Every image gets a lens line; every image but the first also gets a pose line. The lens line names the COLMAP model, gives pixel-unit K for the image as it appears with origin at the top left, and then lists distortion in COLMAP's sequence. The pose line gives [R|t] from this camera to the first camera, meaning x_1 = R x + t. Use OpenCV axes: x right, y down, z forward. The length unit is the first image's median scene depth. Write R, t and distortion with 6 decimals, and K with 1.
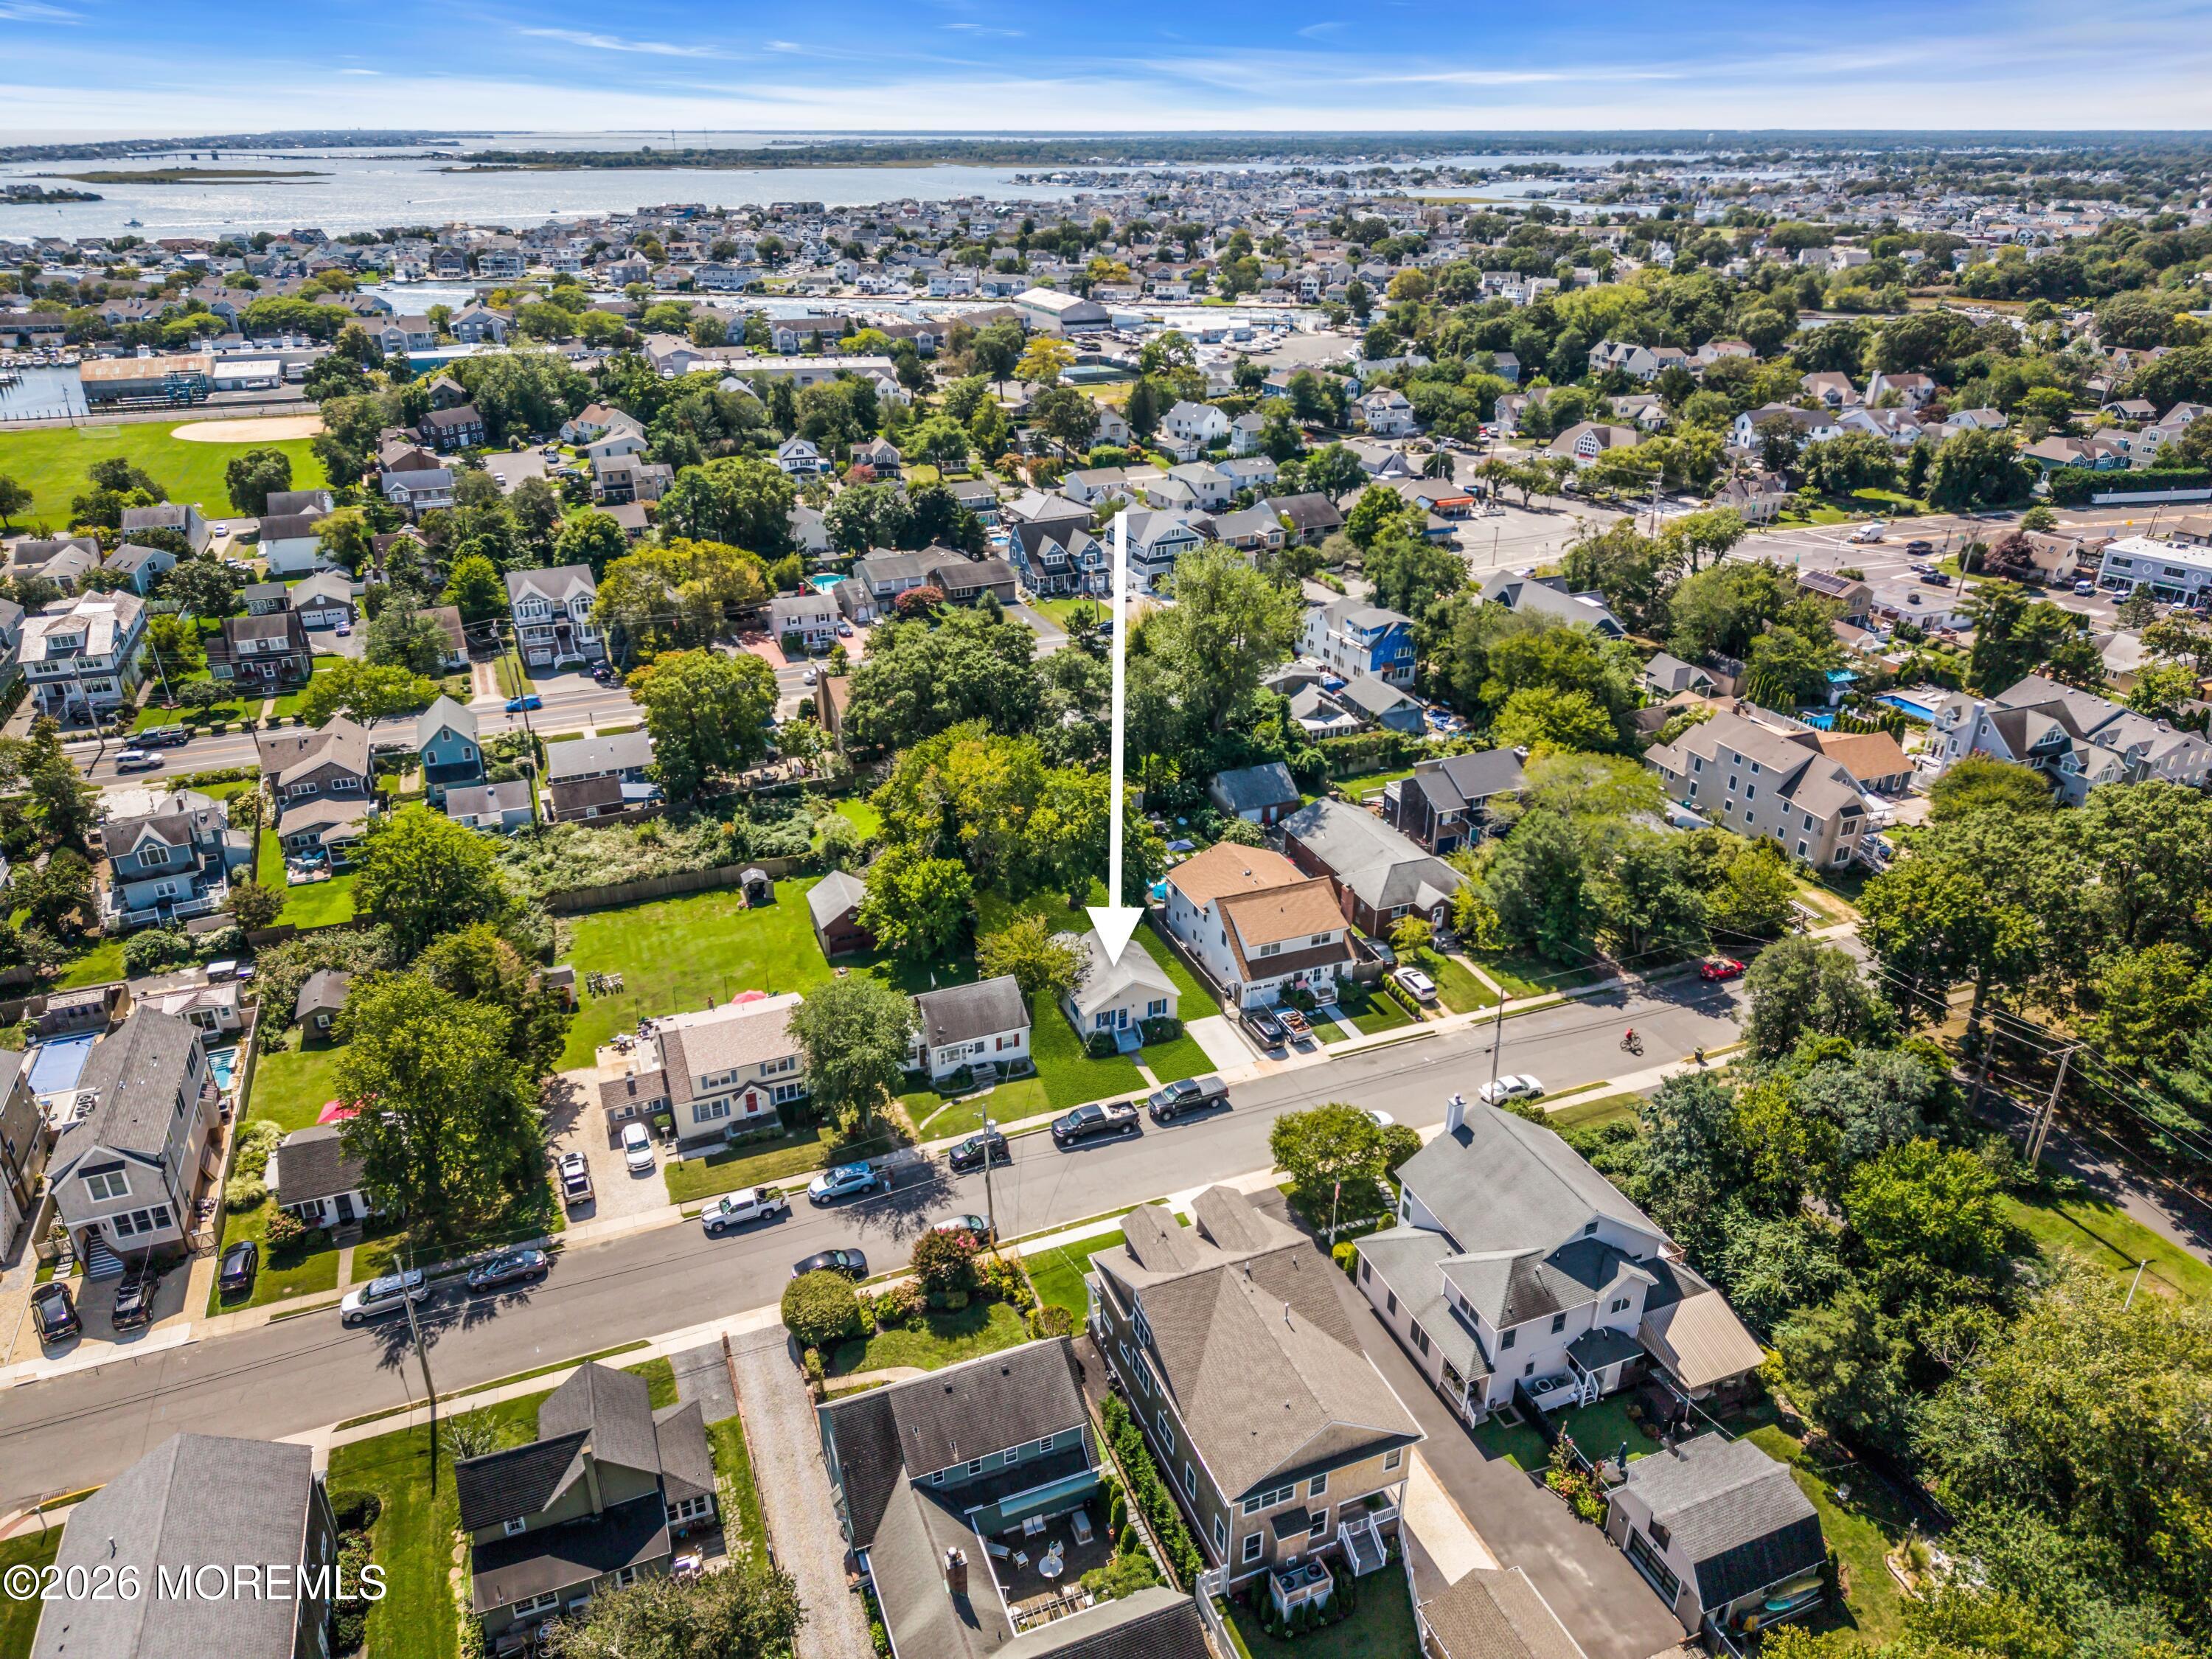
lens RADIAL K [[1471.2, 0, 1104.9], [0, 1471.2, 831.4], [0, 0, 1]] dist [0.046240, -0.046926]
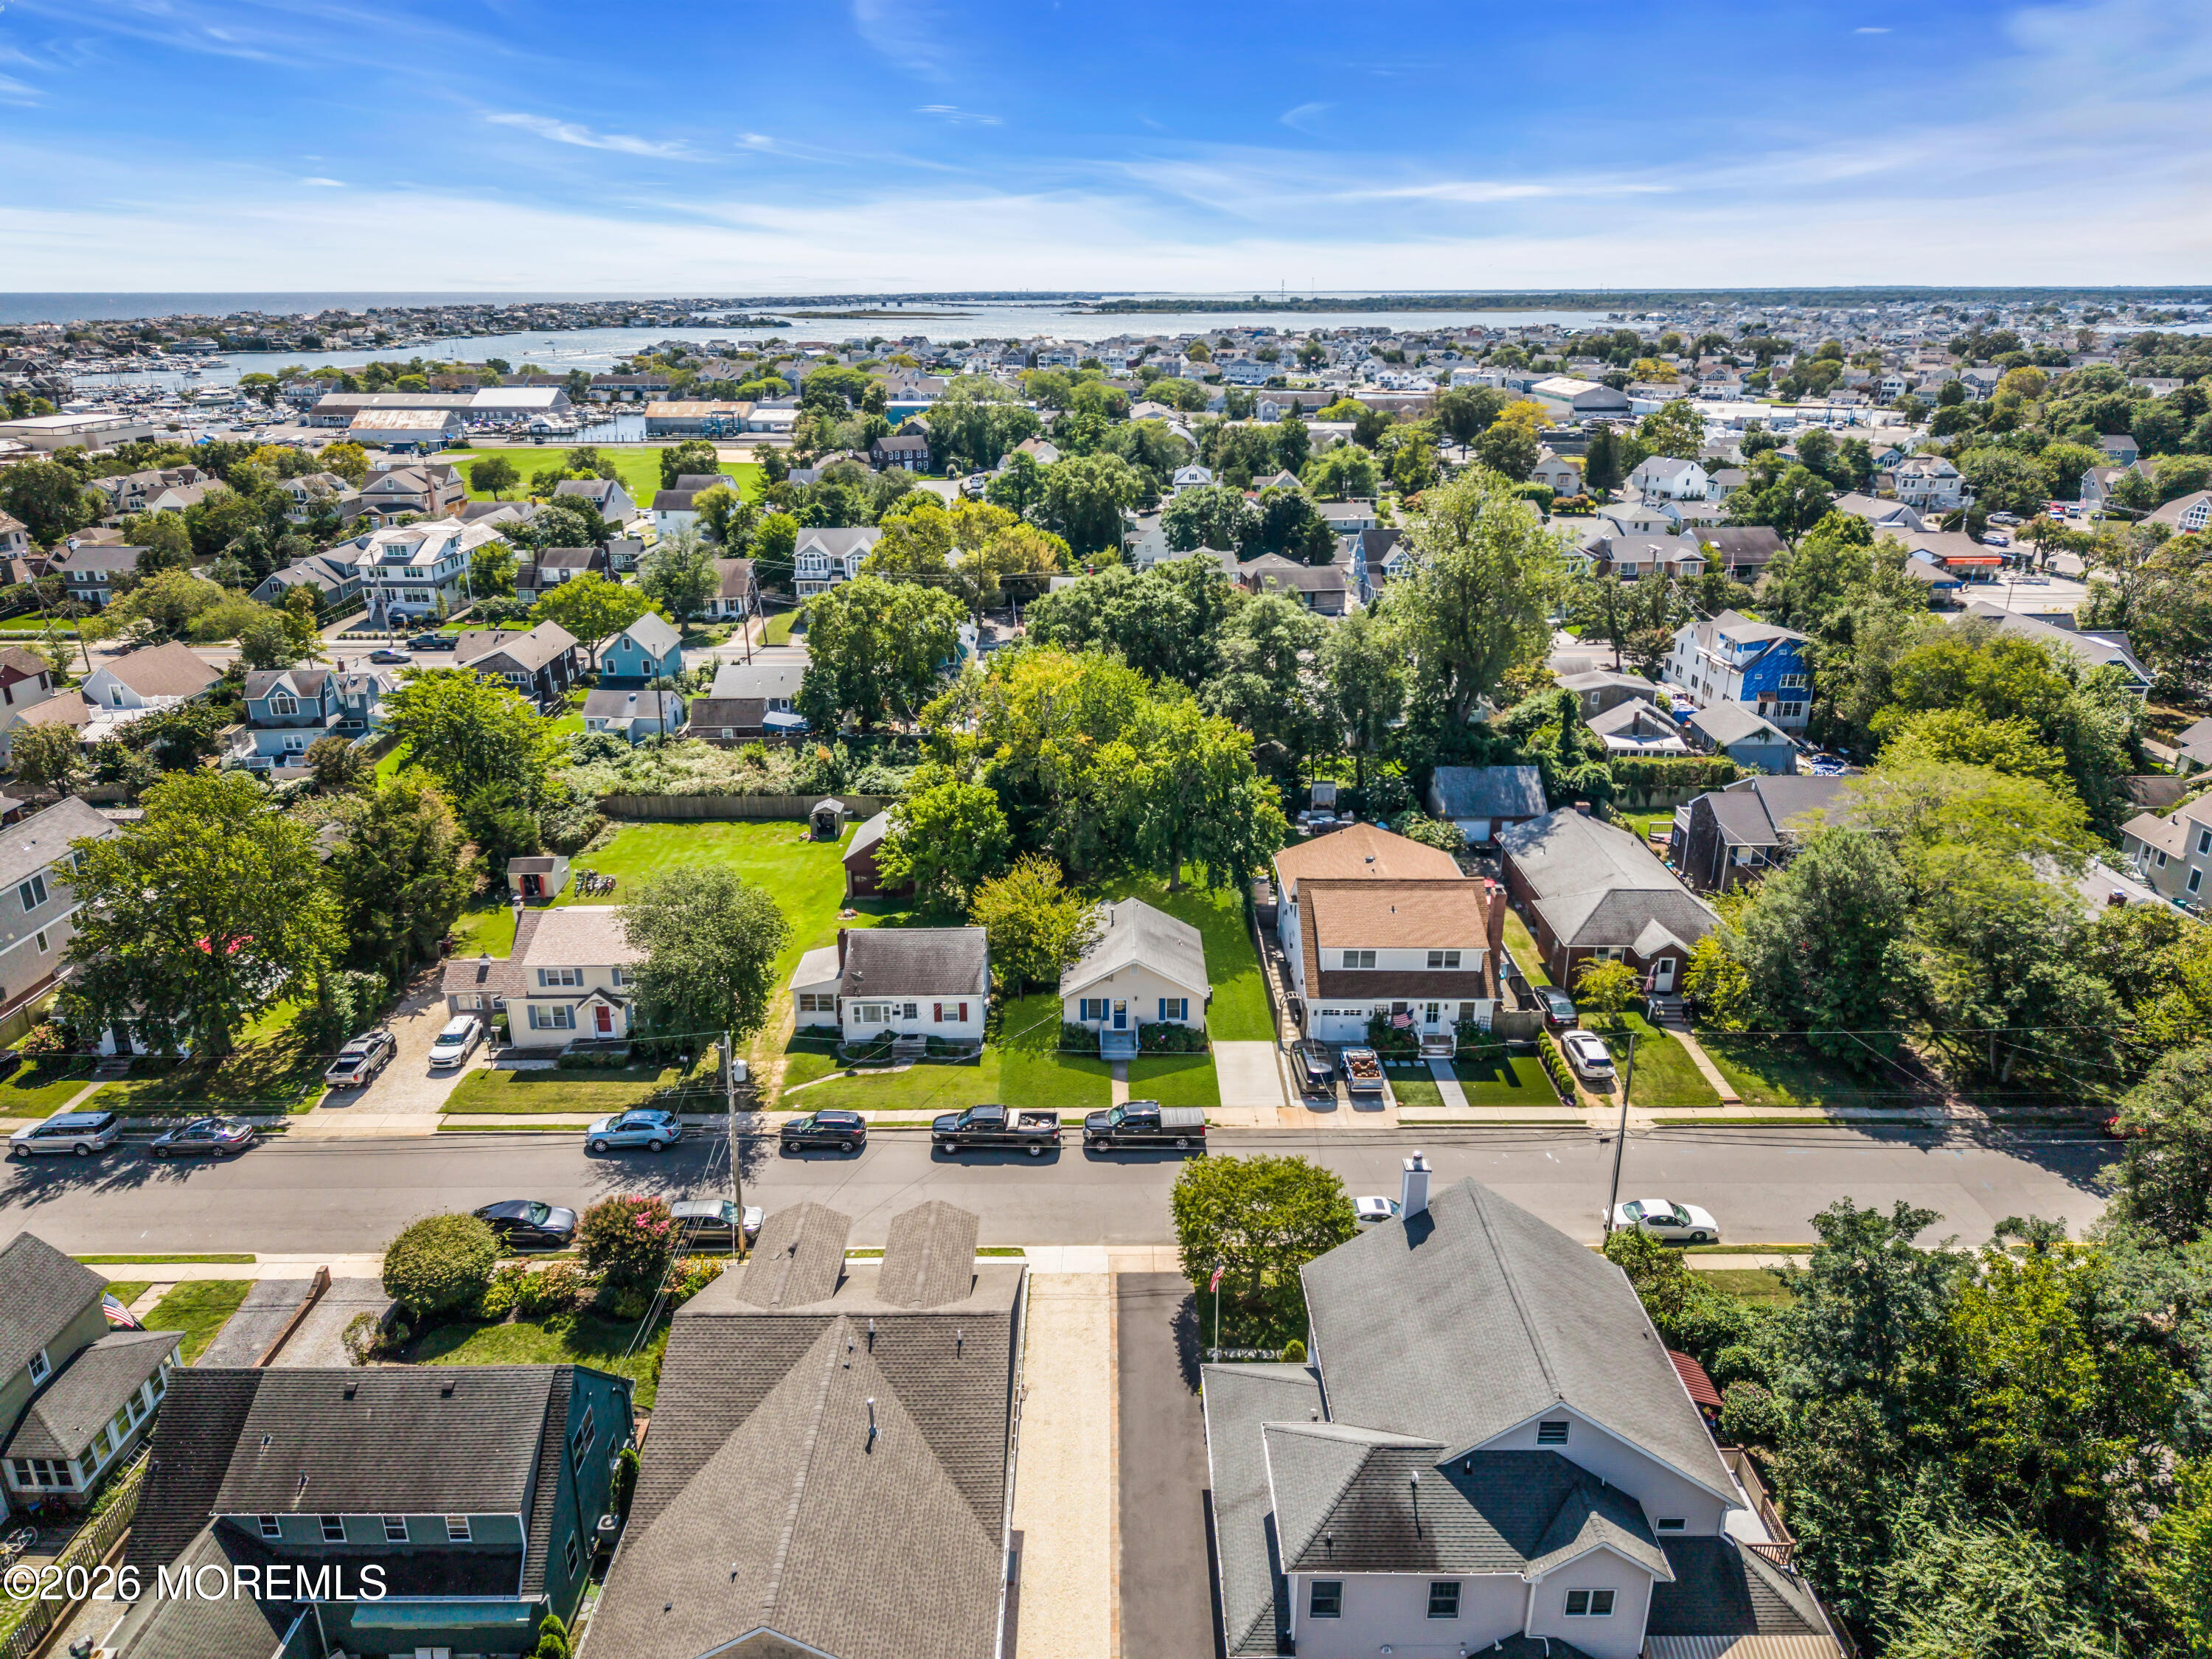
lens RADIAL K [[1479.2, 0, 1106.2], [0, 1479.2, 822.3], [0, 0, 1]] dist [0.028584, -0.025880]
pose [[0.928585, 0.123839, -0.349849, 0.215453], [-0.157977, 0.984911, -0.070671, 0.077304], [0.335818, 0.120892, 0.934137, 0.282658]]
